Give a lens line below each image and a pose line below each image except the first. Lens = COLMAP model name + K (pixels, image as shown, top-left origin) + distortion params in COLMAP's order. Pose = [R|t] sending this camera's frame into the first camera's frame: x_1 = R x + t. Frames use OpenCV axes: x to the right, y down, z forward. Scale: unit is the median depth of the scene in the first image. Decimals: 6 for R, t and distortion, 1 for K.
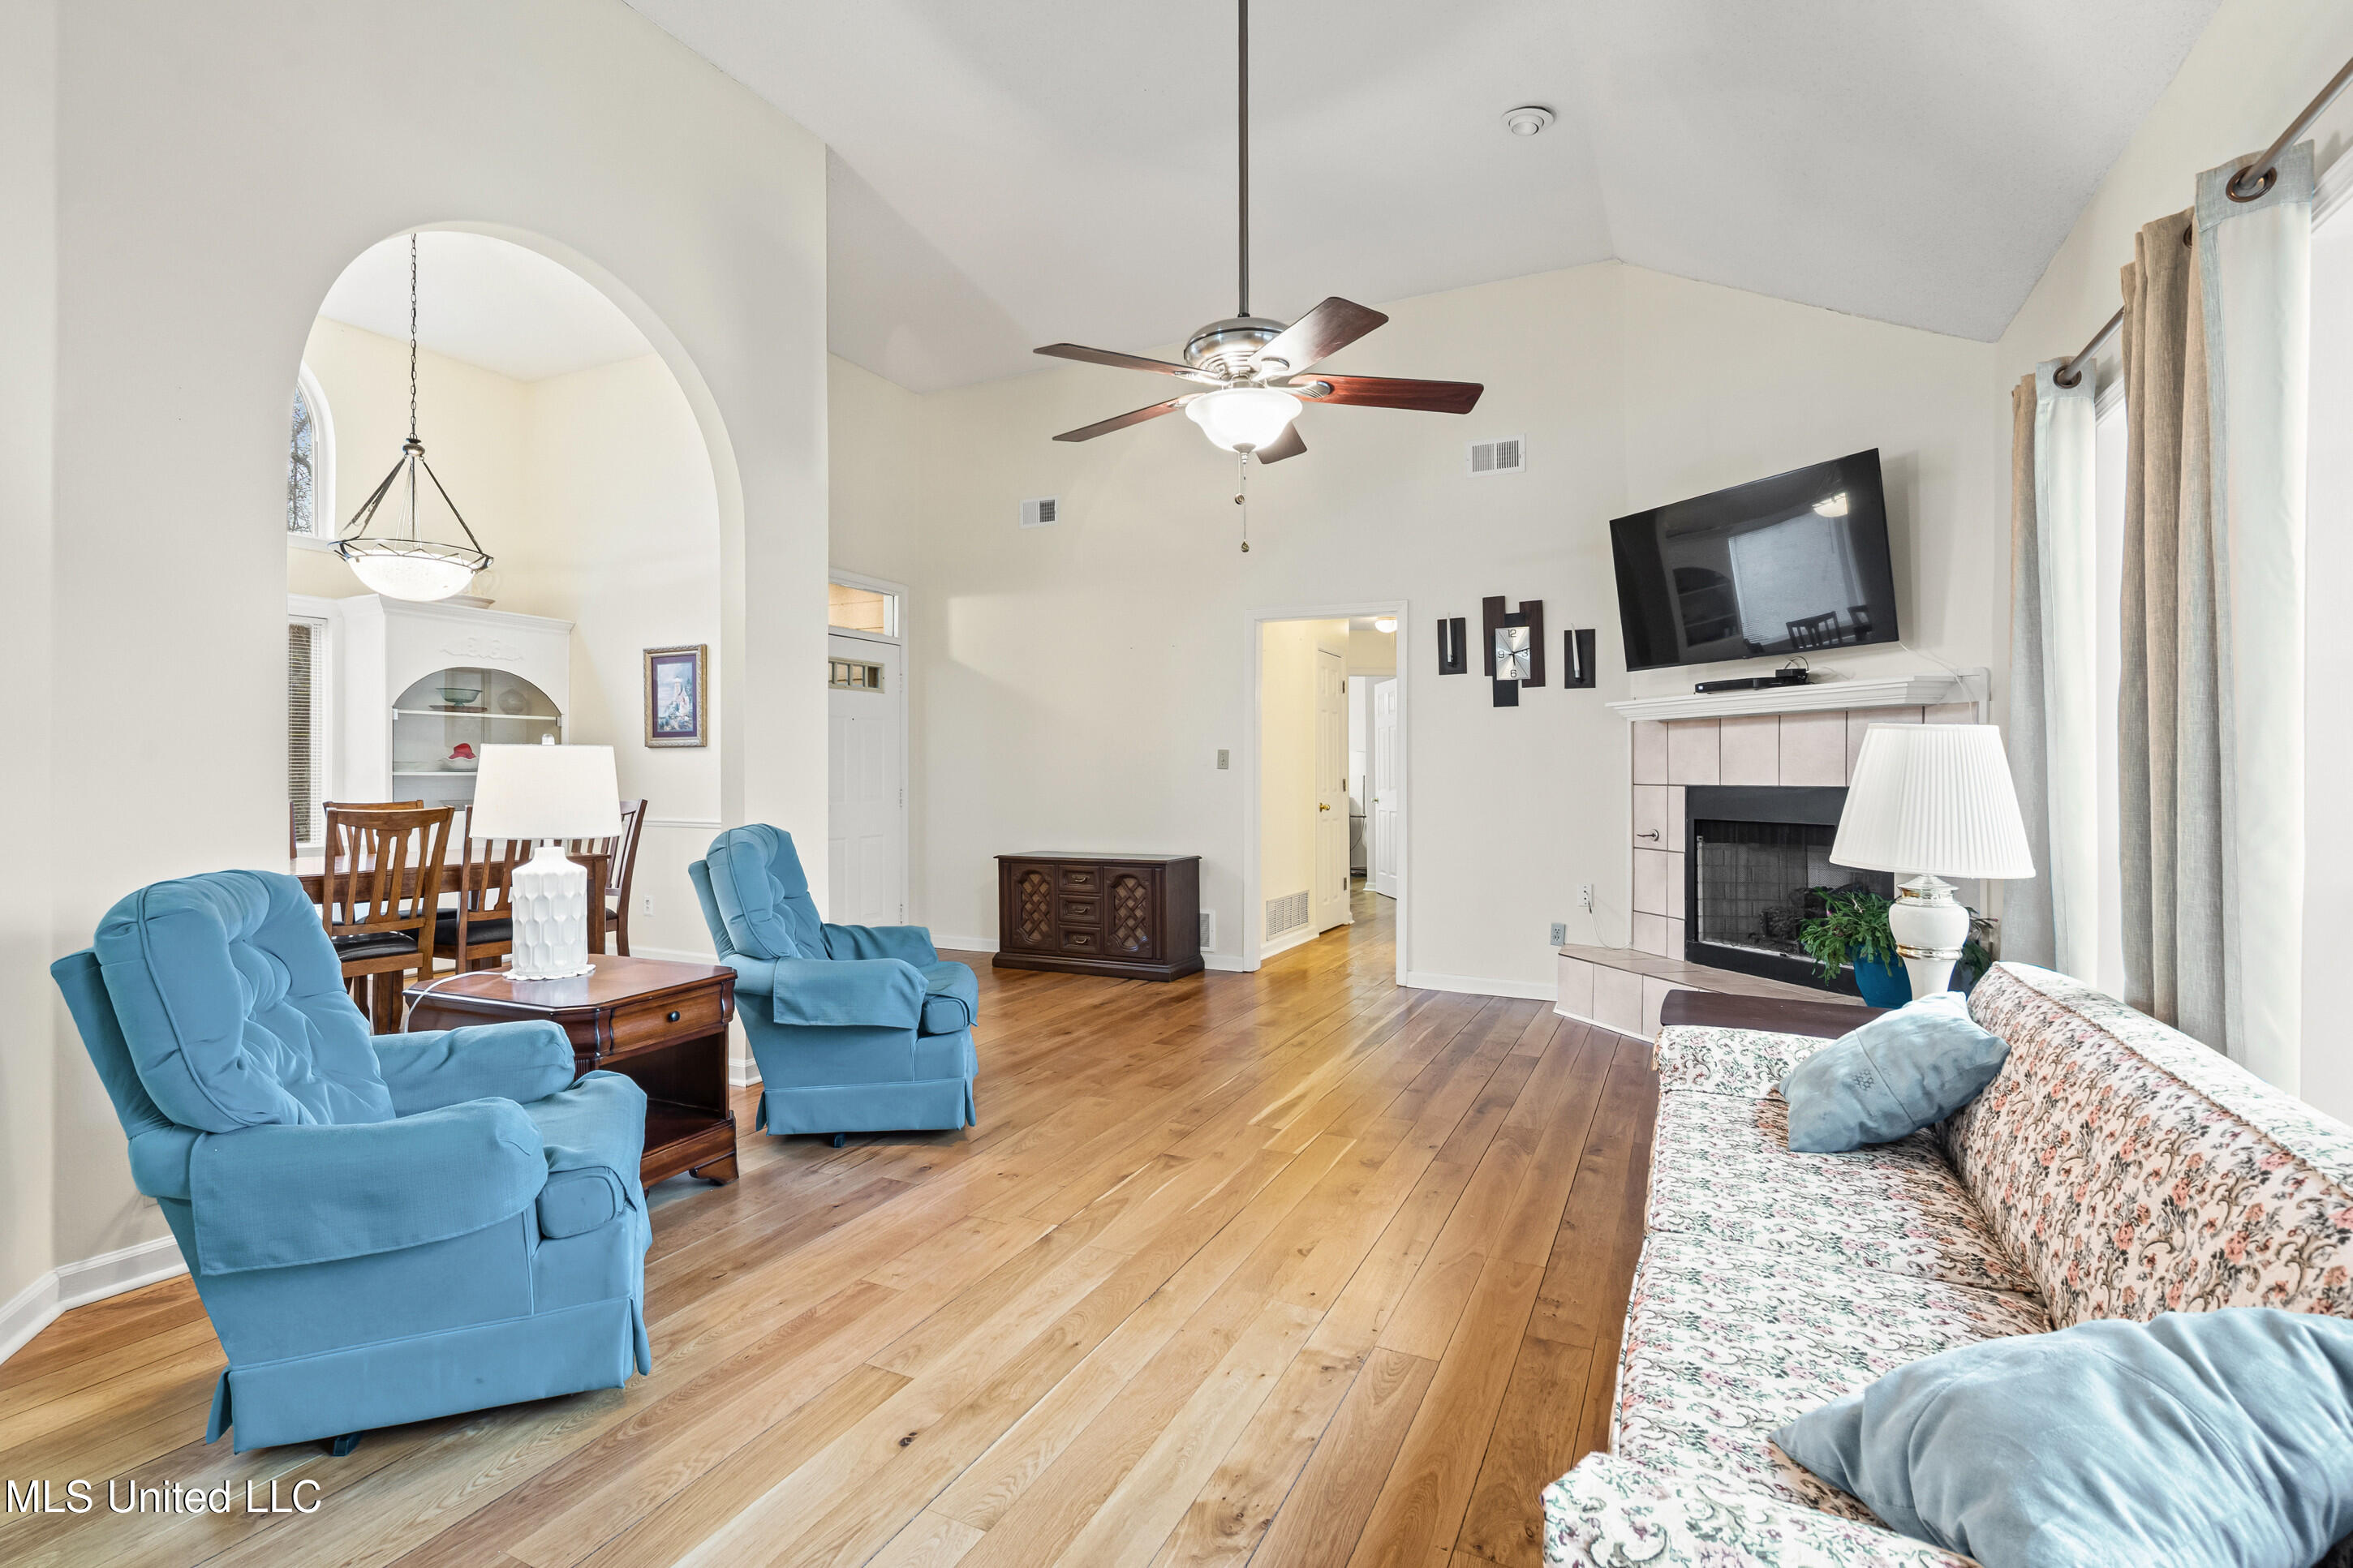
lens RADIAL K [[1135.9, 0, 1176.5], [0, 1135.9, 784.0], [0, 0, 1]] dist [-0.004648, -0.000801]
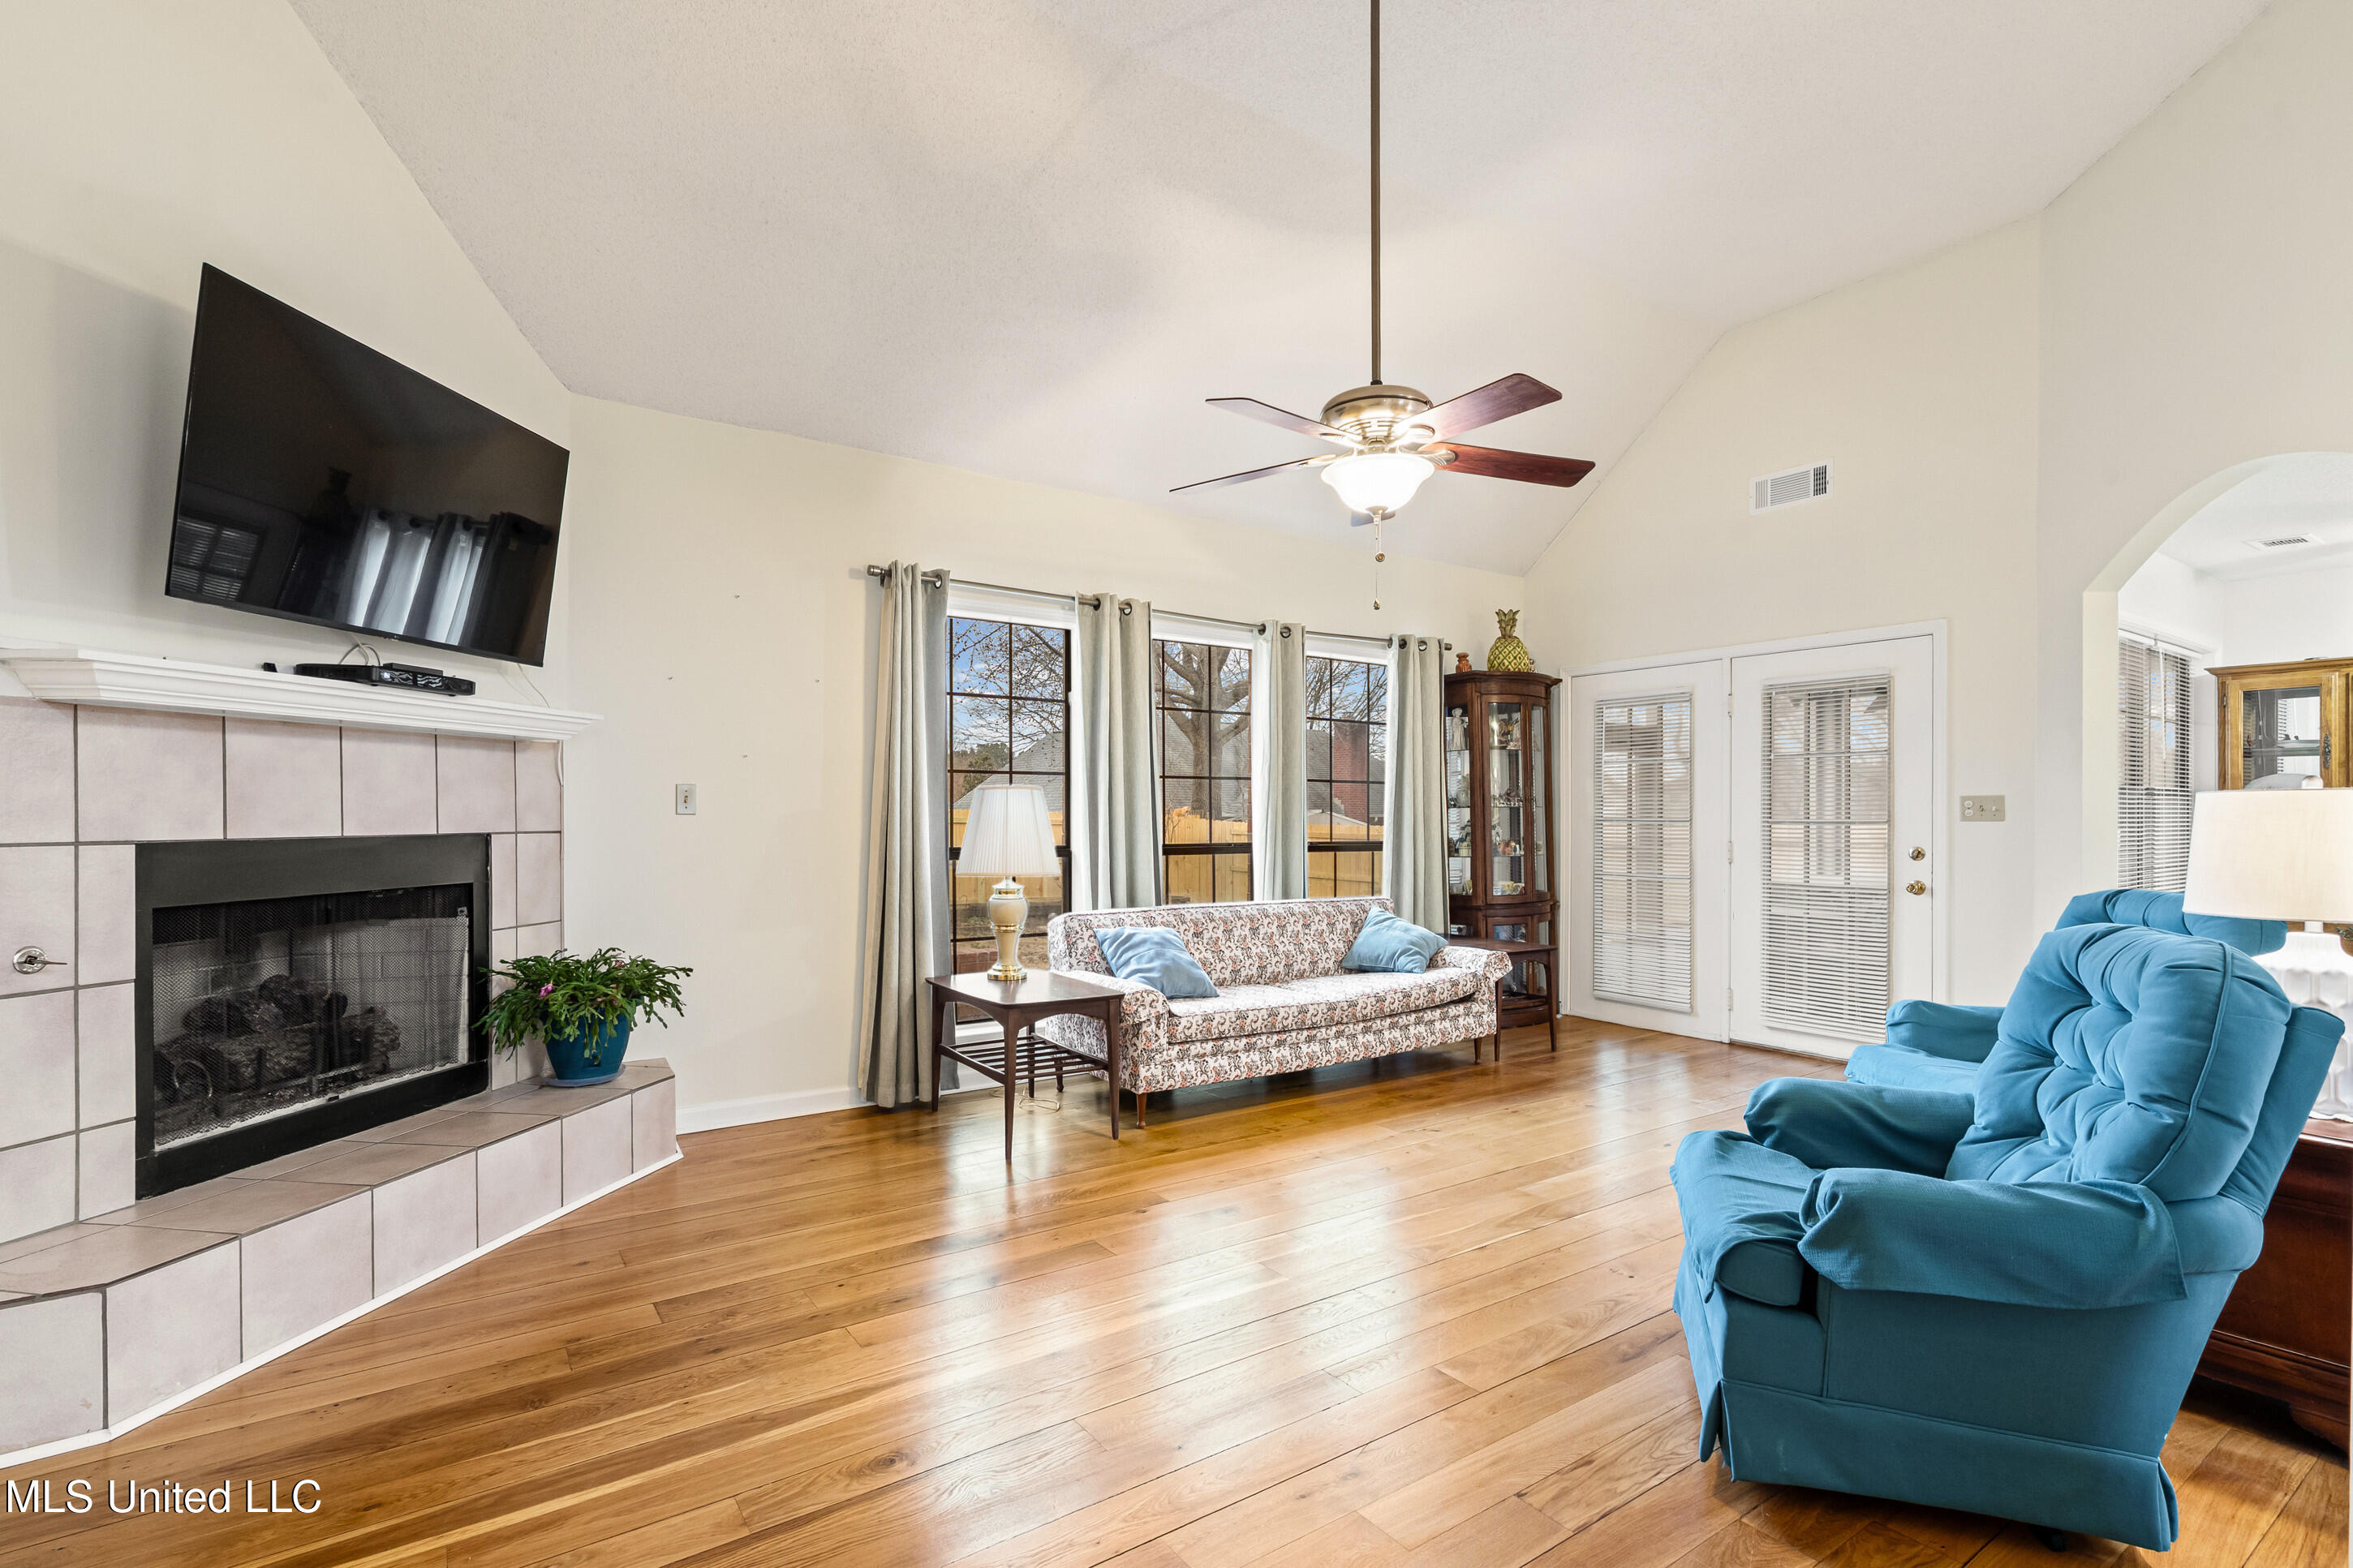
lens RADIAL K [[1082.3, 0, 1178.6], [0, 1082.3, 817.1], [0, 0, 1]] dist [-0.000669, 0.000067]
pose [[-0.858876, -0.006528, 0.512142, -0.278028], [-0.000313, 0.999925, 0.012219, -0.024392], [-0.512184, 0.010334, -0.858814, 1.794104]]
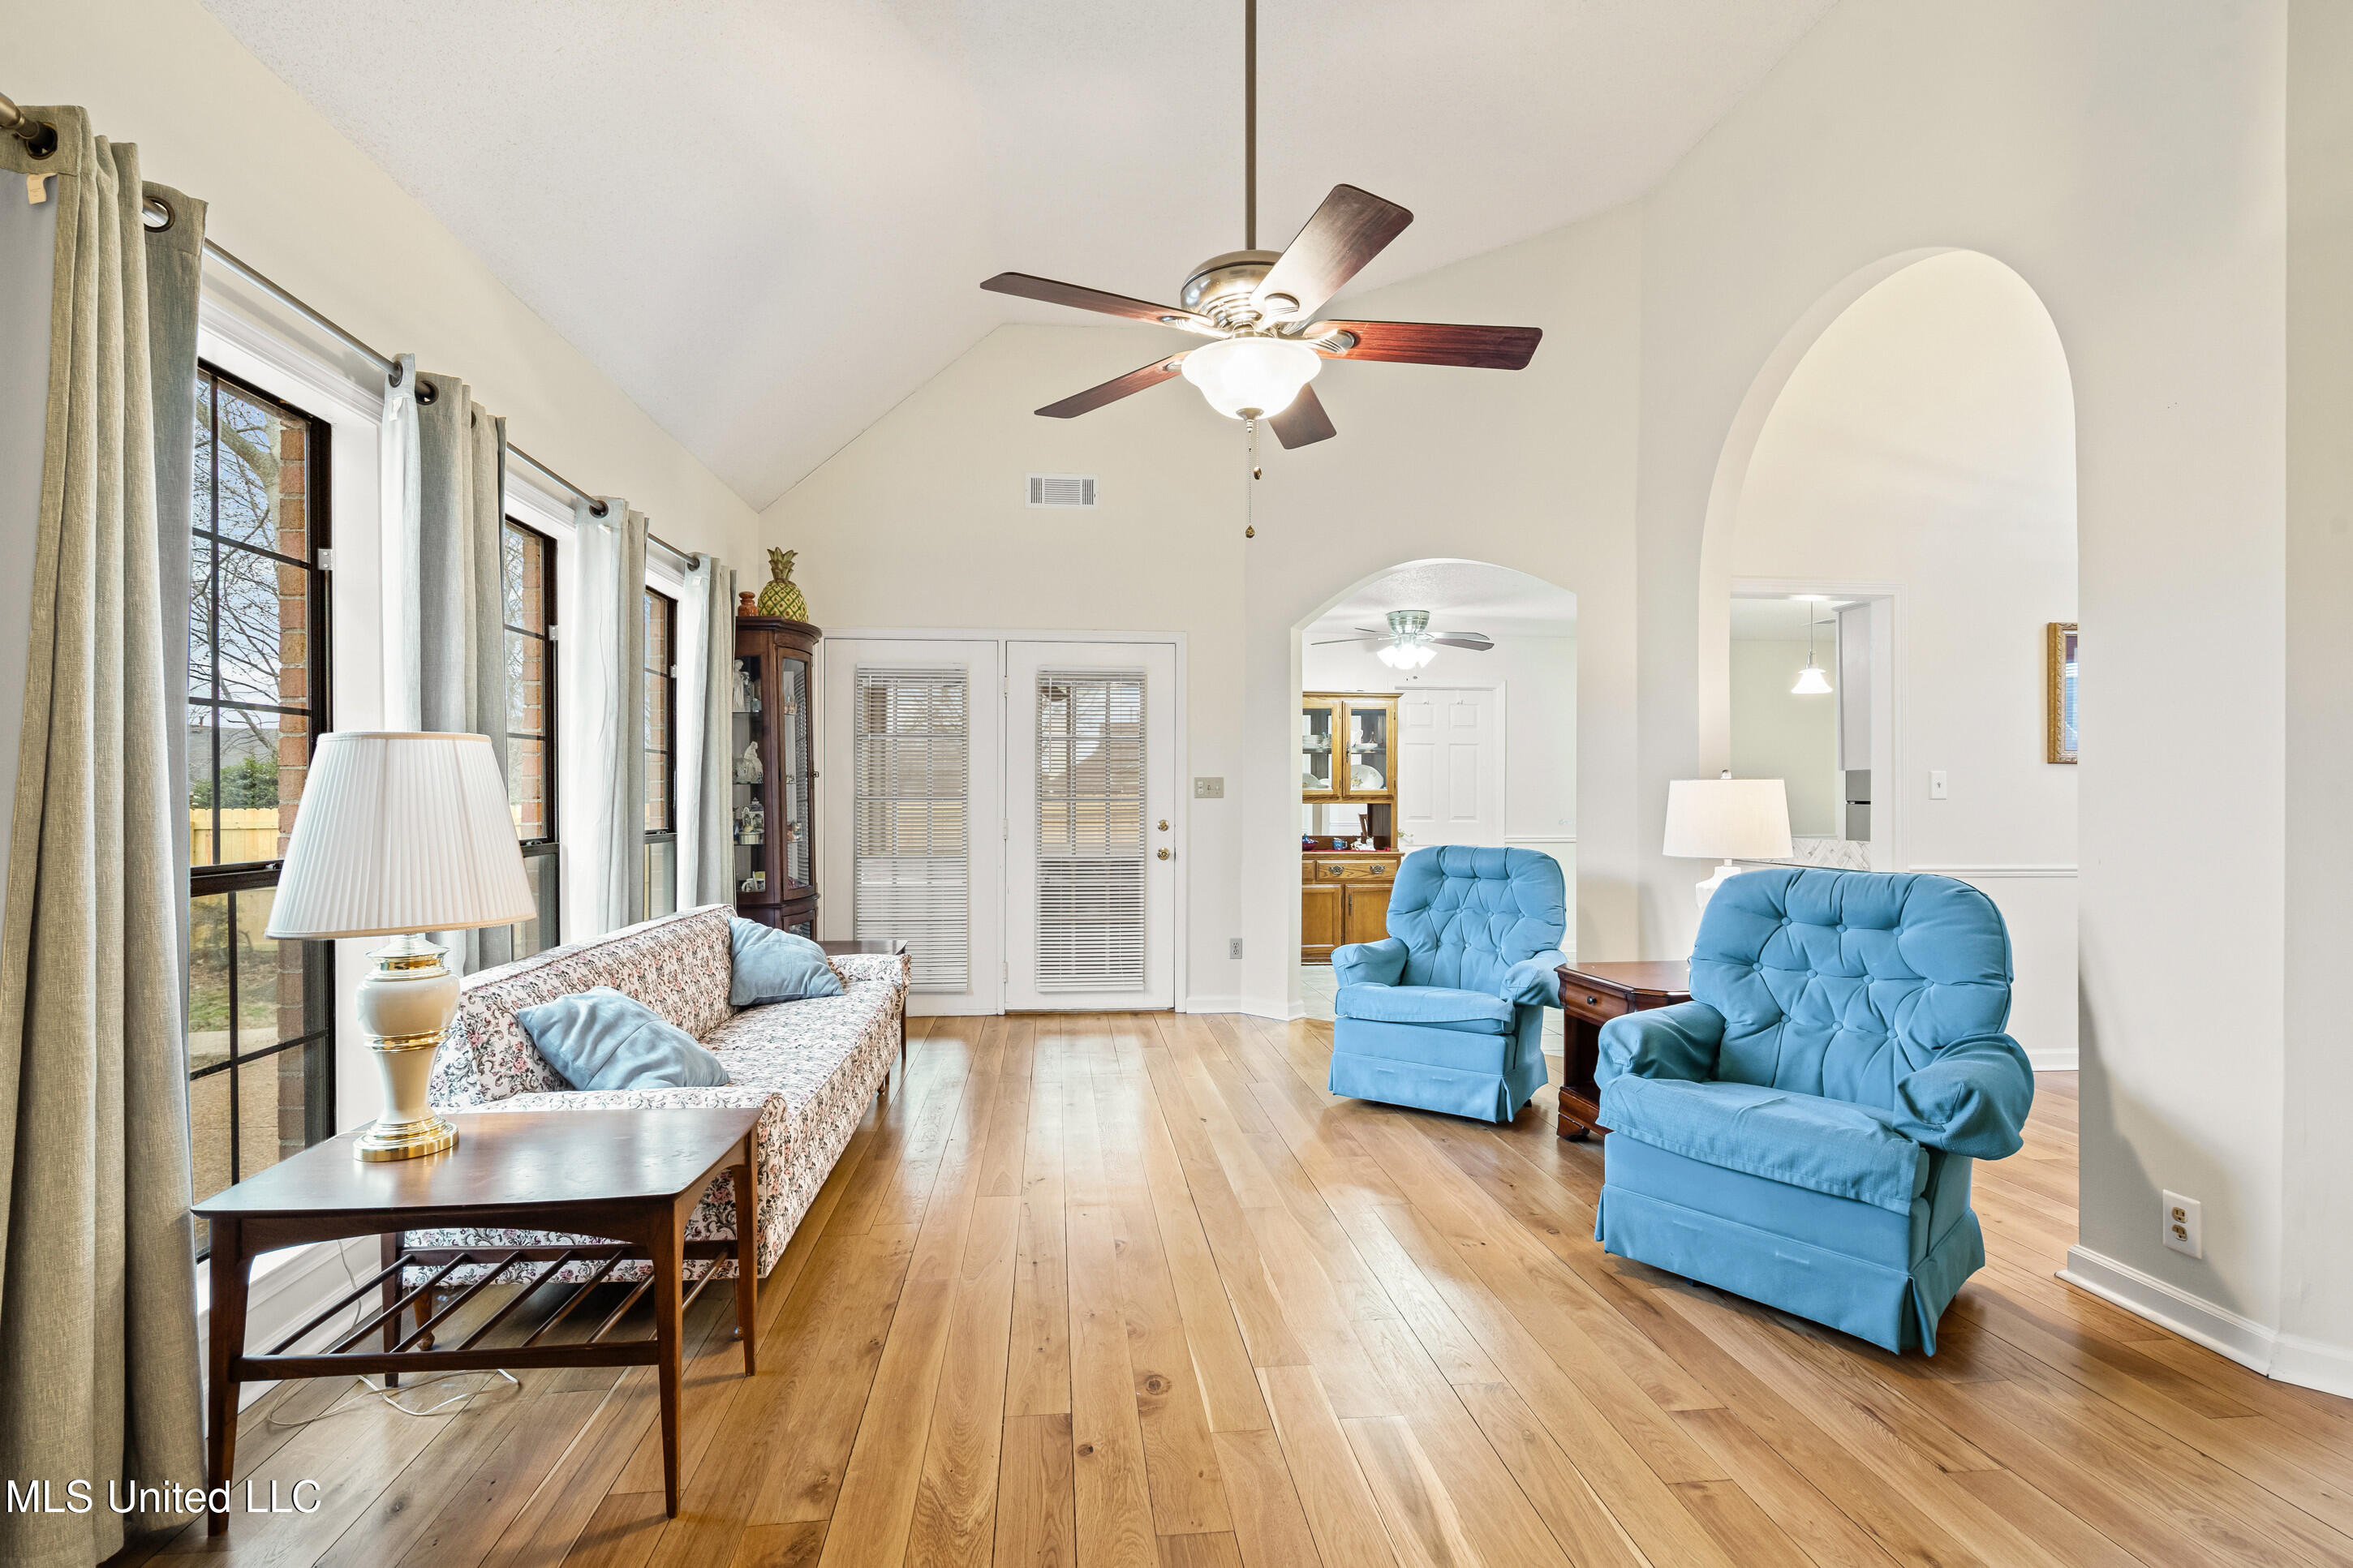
lens RADIAL K [[1060.5, 0, 1136.5], [0, 1060.5, 794.0], [0, 0, 1]] dist [-0.002188, 0.000028]
pose [[-0.869594, -0.005115, -0.493740, 0.478876], [-0.009567, 0.999933, 0.006491, -0.019056], [0.493674, 0.010368, -0.869585, 1.502888]]
